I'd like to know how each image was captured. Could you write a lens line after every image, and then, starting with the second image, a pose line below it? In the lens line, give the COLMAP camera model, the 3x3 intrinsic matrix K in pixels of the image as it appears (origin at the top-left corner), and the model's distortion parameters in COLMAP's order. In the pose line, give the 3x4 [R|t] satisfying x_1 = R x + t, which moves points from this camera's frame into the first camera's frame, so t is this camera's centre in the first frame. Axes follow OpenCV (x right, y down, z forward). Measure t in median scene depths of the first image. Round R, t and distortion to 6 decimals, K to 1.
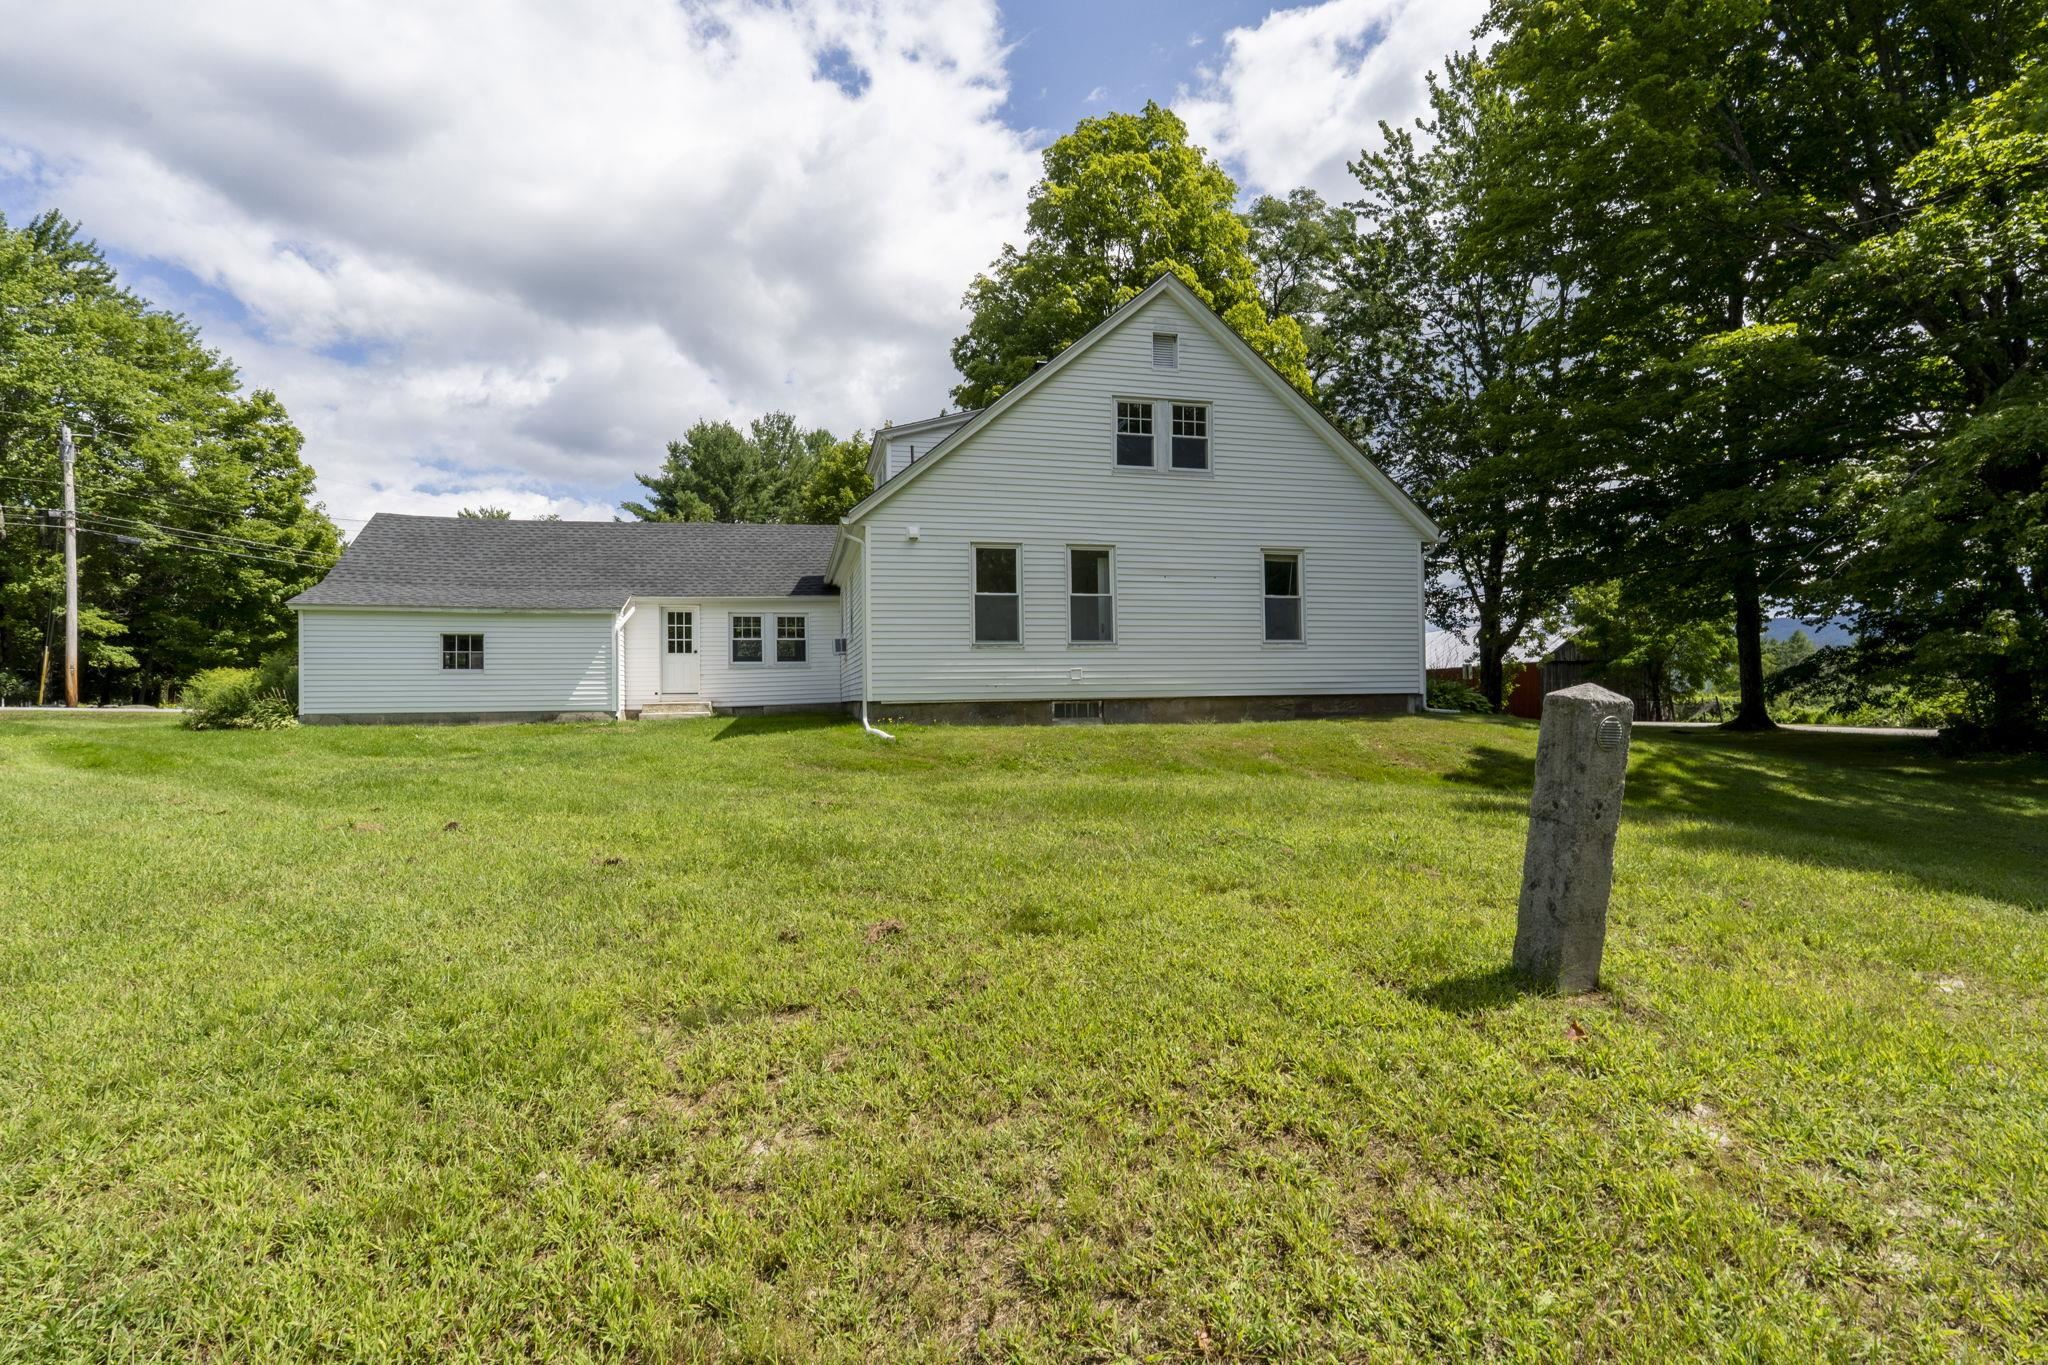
lens RADIAL K [[934.2, 0, 1015.7], [0, 934.2, 688.7], [0, 0, 1]] dist [-0.000240, 0.000046]
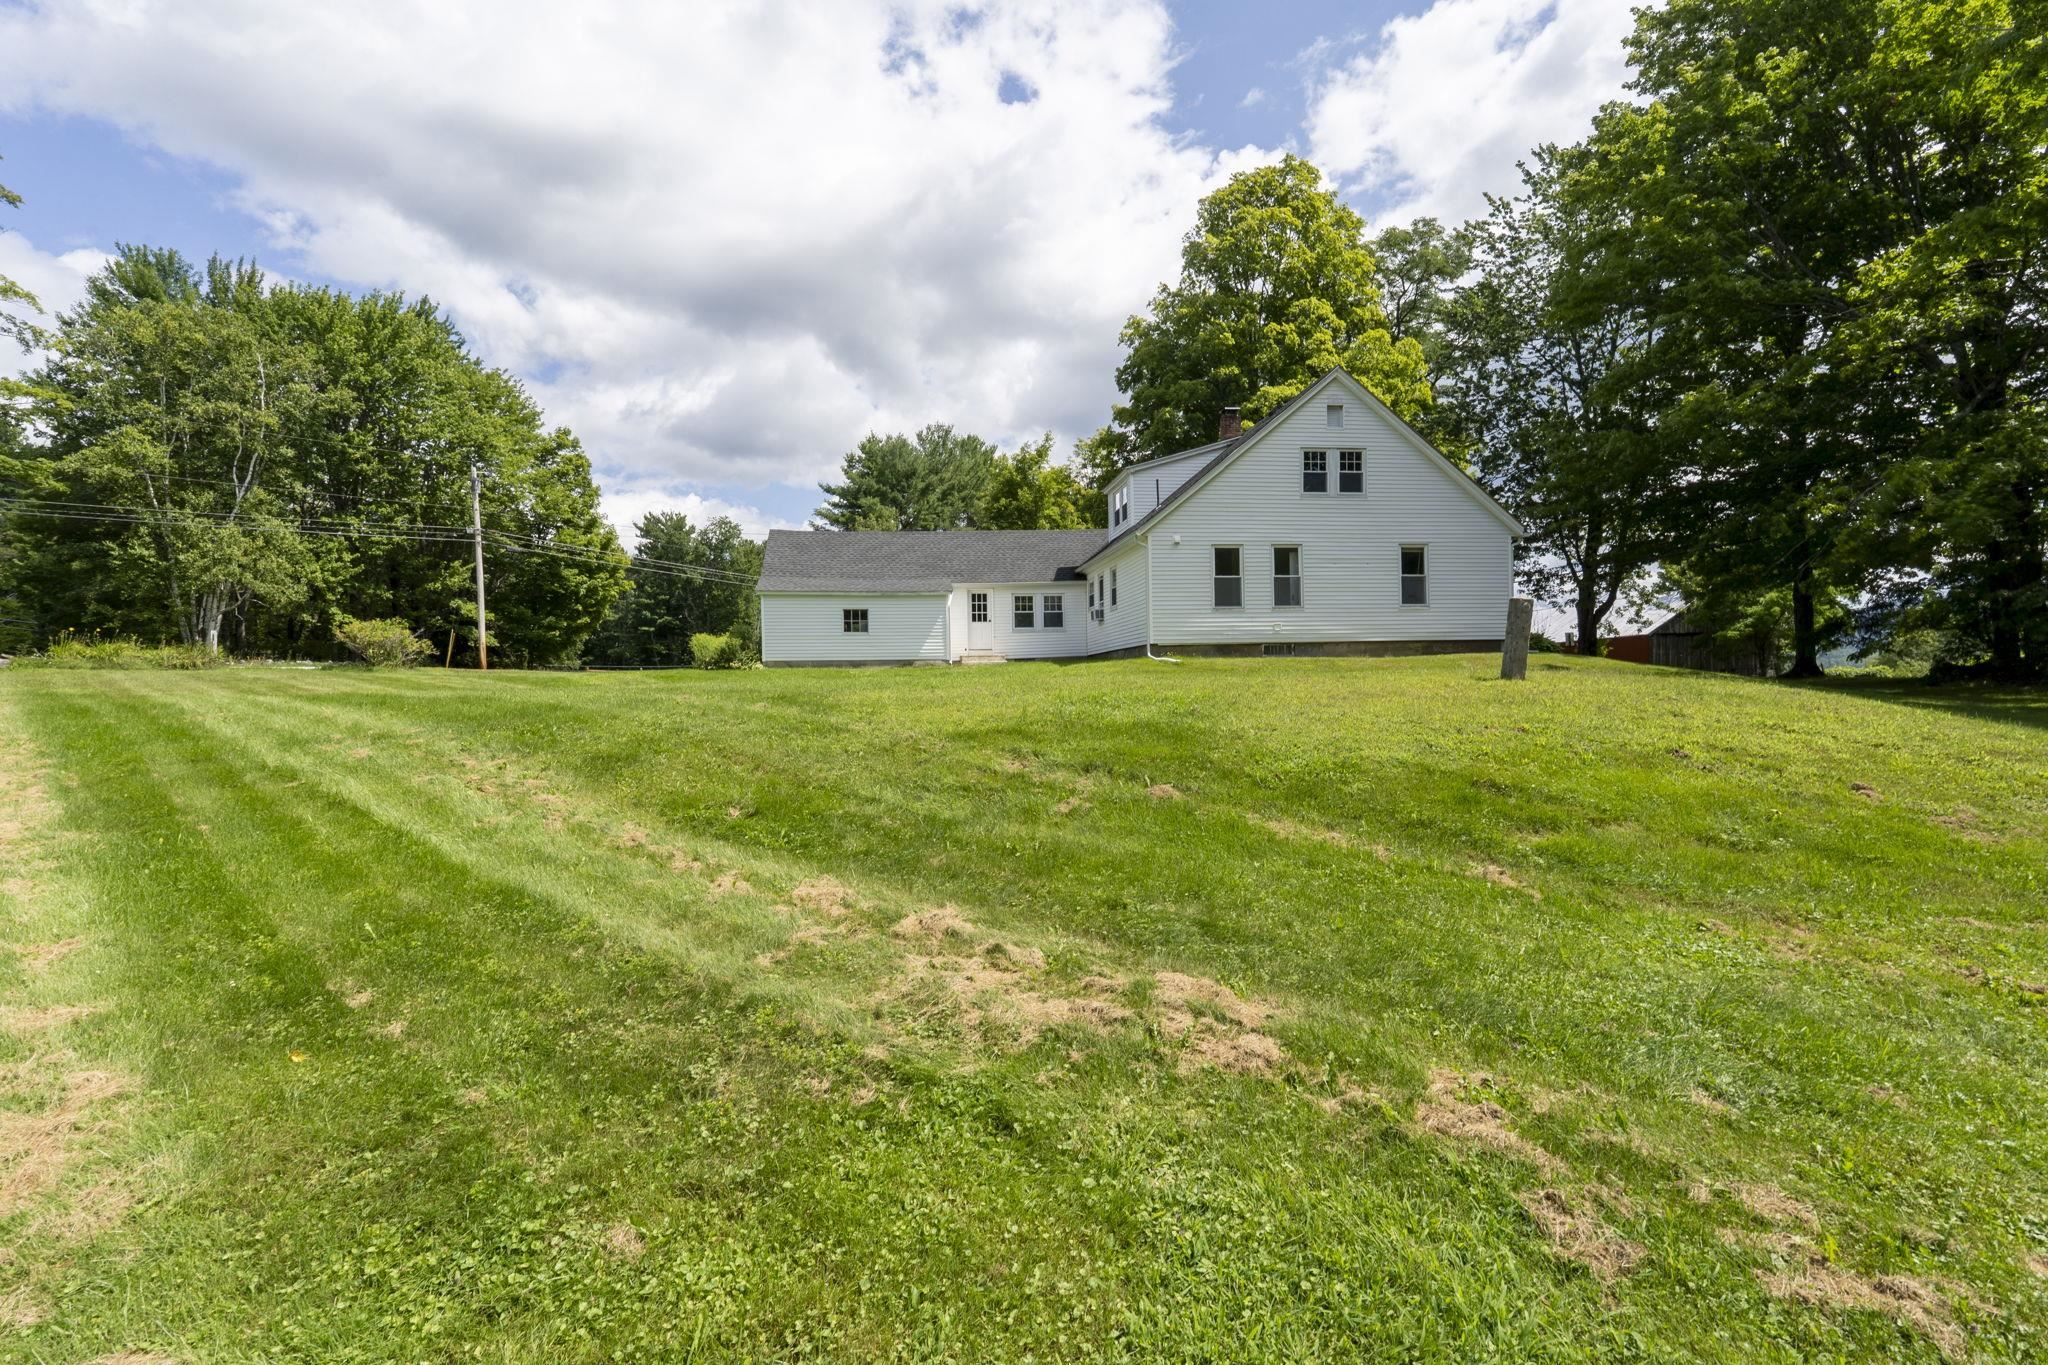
lens RADIAL K [[888.9, 0, 1031.4], [0, 888.9, 697.3], [0, 0, 1]] dist [0.001894, -0.000021]
pose [[0.993925, -0.001645, -0.110044, -0.076494], [0.004789, 0.999588, 0.028317, 0.024761], [0.109952, -0.028672, 0.993523, -0.226524]]
